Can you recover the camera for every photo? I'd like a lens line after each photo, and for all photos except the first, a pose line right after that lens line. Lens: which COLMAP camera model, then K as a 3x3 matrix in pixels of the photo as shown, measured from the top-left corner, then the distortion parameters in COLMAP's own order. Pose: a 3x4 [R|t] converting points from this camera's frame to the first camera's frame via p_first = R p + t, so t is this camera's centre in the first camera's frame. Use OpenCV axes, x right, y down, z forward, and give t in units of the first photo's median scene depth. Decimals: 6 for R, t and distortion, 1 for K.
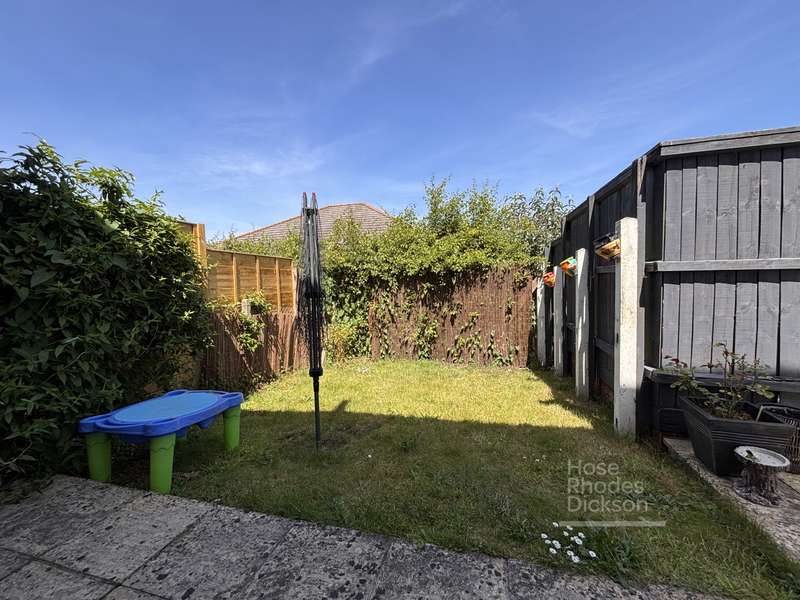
lens RADIAL K [[322.5, 0, 398.1], [0, 322.5, 299.1], [0, 0, 1]] dist [0.000874, -0.000329]
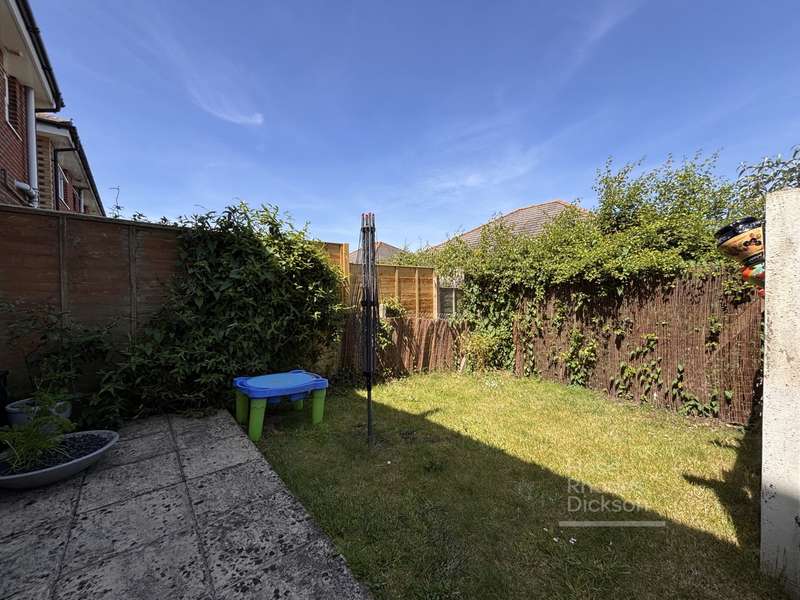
lens RADIAL K [[322.5, 0, 398.1], [0, 322.5, 299.1], [0, 0, 1]] dist [0.000874, -0.000329]
pose [[0.813562, 0.032637, -0.580561, 0.191483], [-0.042647, 0.999084, -0.003597, -0.011456], [0.579912, 0.027686, 0.814209, 0.061916]]
